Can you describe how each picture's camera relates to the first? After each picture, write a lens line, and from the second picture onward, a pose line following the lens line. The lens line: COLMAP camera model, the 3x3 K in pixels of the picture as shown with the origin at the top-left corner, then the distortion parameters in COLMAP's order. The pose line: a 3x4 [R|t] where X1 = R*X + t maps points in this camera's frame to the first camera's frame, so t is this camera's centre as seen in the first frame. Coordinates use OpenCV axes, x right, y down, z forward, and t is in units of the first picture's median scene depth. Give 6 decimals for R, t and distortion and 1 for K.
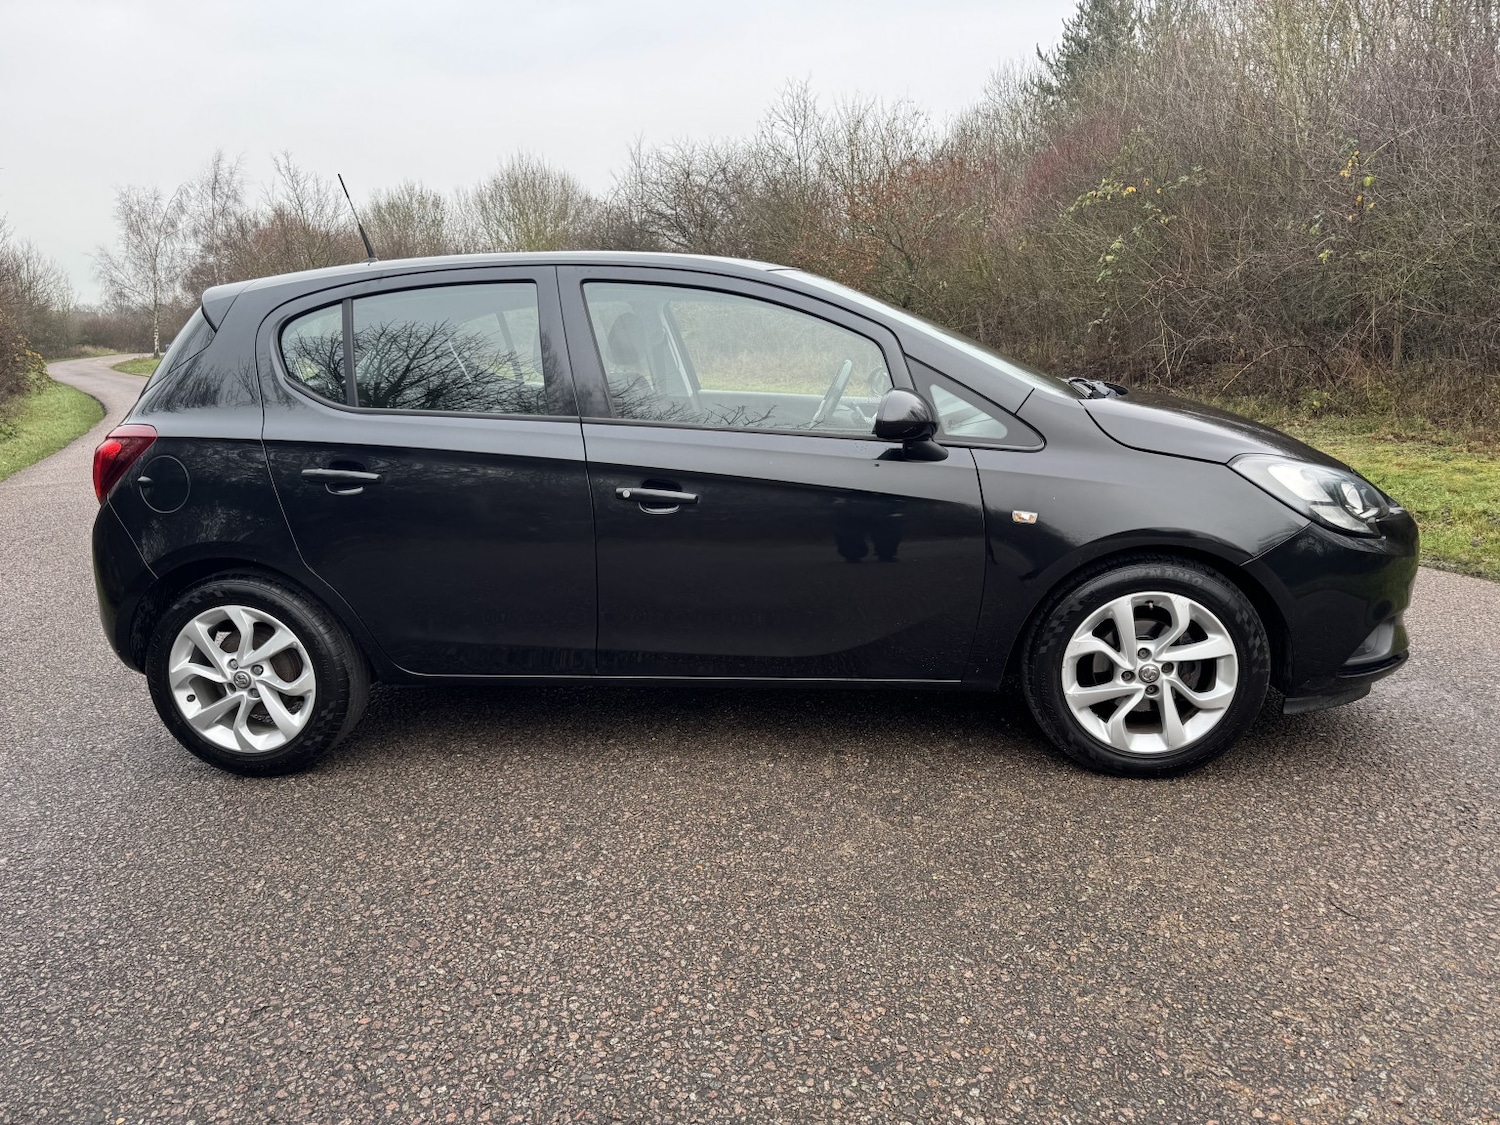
lens RADIAL K [[1071.4, 0, 740.8], [0, 1071.4, 579.3], [0, 0, 1]] dist [0.017177, -0.019087]
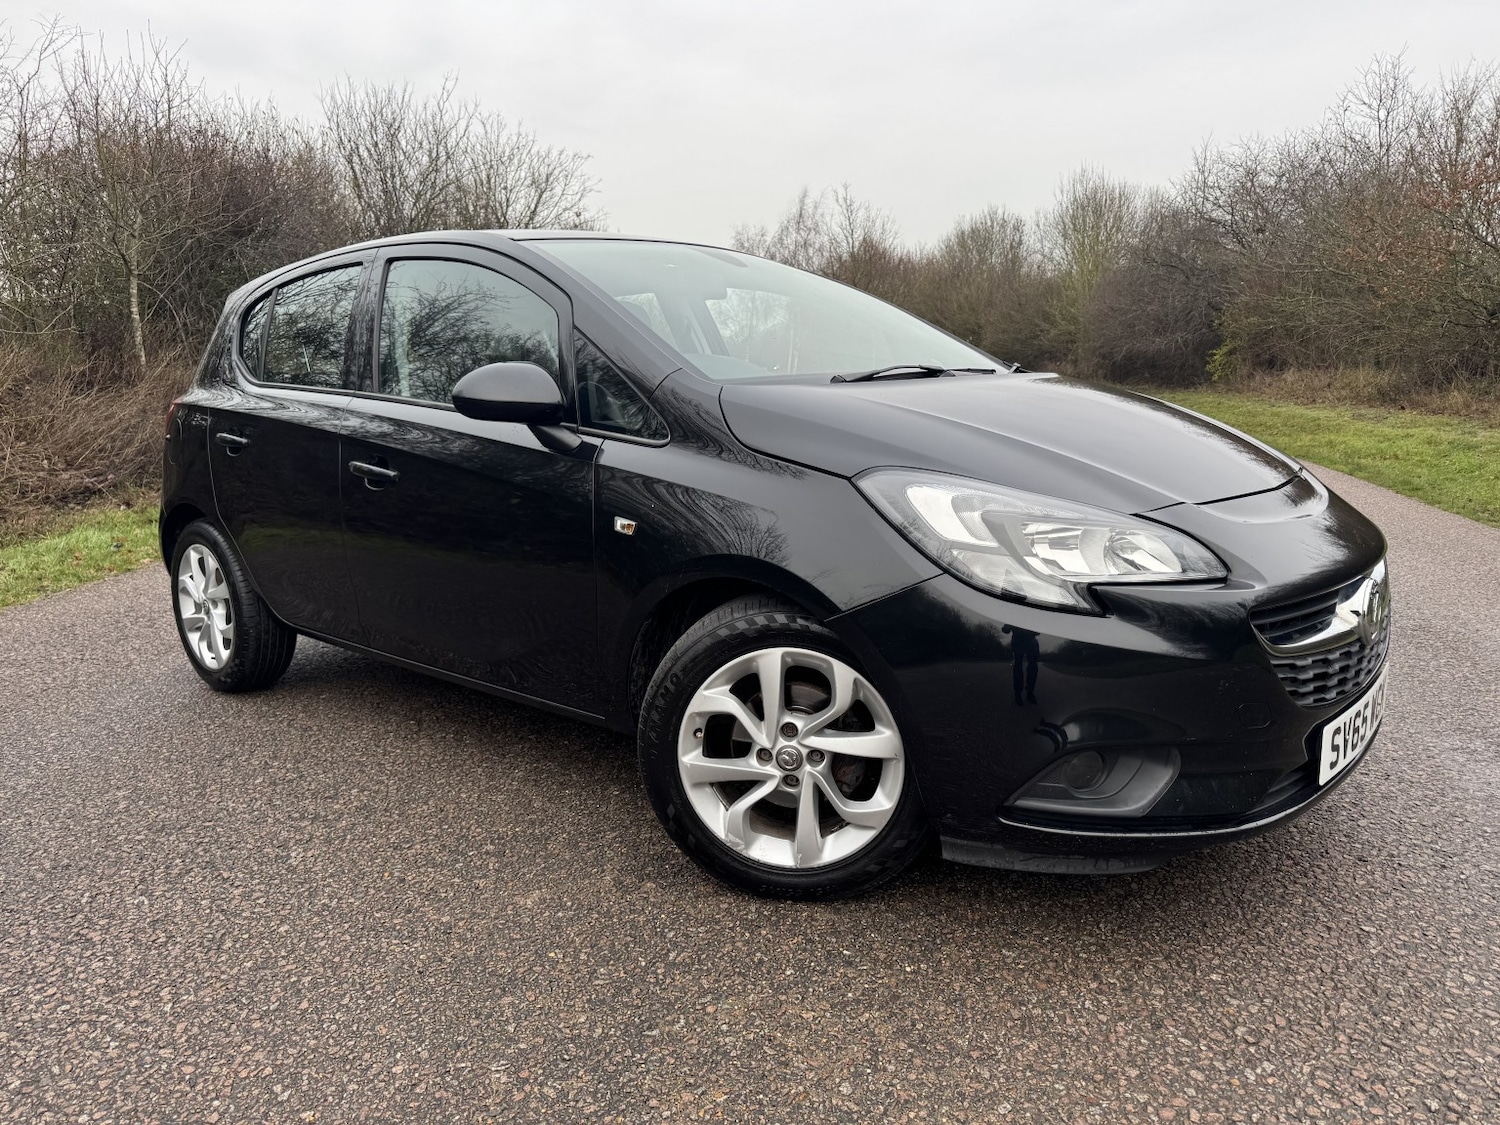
lens RADIAL K [[1071.4, 0, 722.4], [0, 1071.4, 534.3], [0, 0, 1]] dist [0.017177, -0.019087]
pose [[0.856054, 0.085253, -0.509808, 0.707967], [-0.114703, 0.993045, -0.026544, -0.042390], [0.503999, 0.081200, 0.859879, 0.318859]]
